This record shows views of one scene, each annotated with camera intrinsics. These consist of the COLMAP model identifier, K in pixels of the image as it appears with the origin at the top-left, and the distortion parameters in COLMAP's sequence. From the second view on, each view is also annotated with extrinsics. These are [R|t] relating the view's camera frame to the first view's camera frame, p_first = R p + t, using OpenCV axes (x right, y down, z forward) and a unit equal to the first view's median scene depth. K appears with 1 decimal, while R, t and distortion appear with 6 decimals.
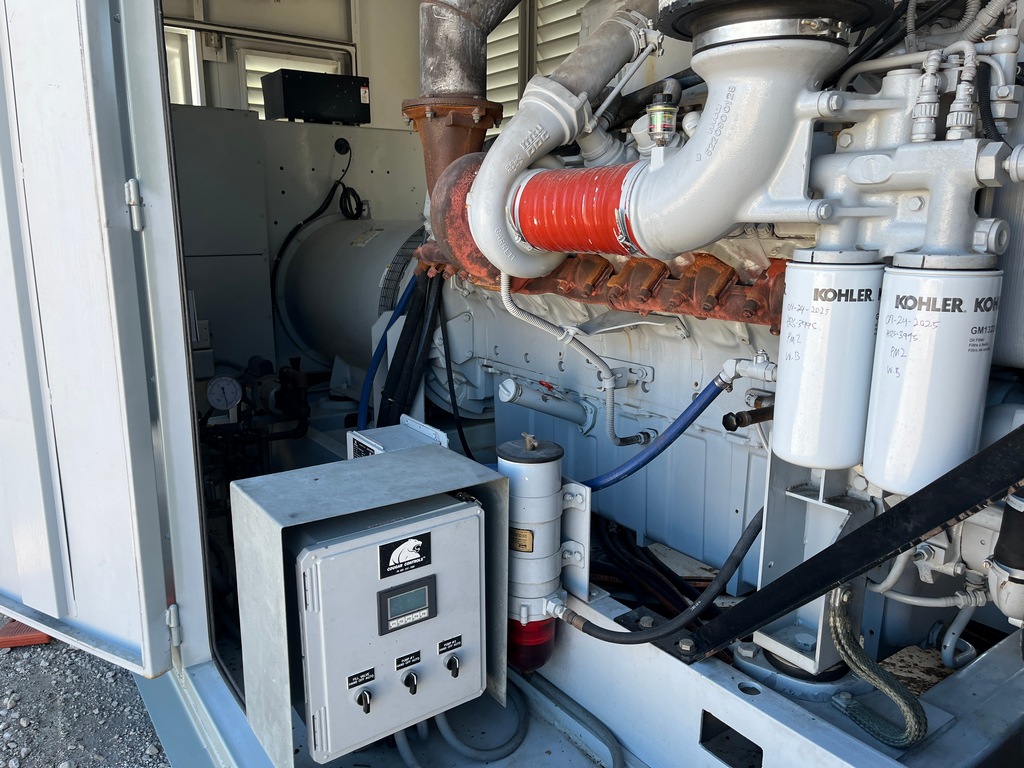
lens RADIAL K [[776.4, 0, 505.4], [0, 776.4, 390.8], [0, 0, 1]] dist [0.062272, -0.087533]
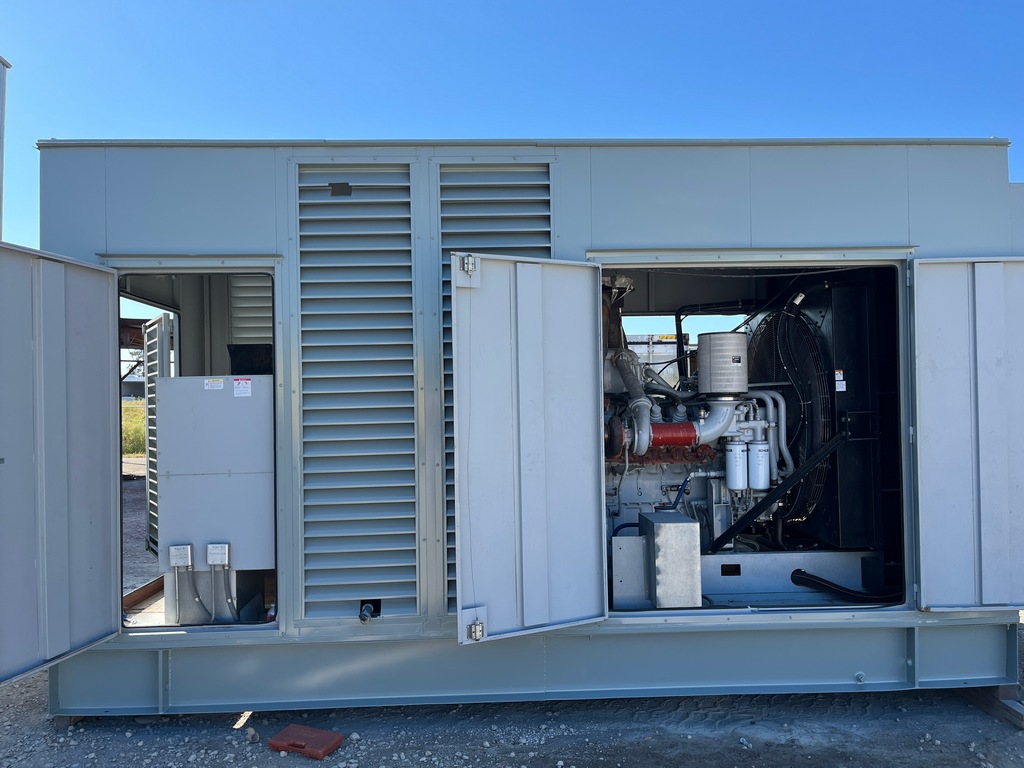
lens RADIAL K [[776.4, 0, 517.5], [0, 776.4, 389.0], [0, 0, 1]] dist [0.062272, -0.087533]
pose [[0.532138, 0.000221, 0.846657, -3.070281], [0.201839, 0.971135, -0.127112, -0.115390], [-0.822247, 0.238530, 0.516734, -0.287925]]
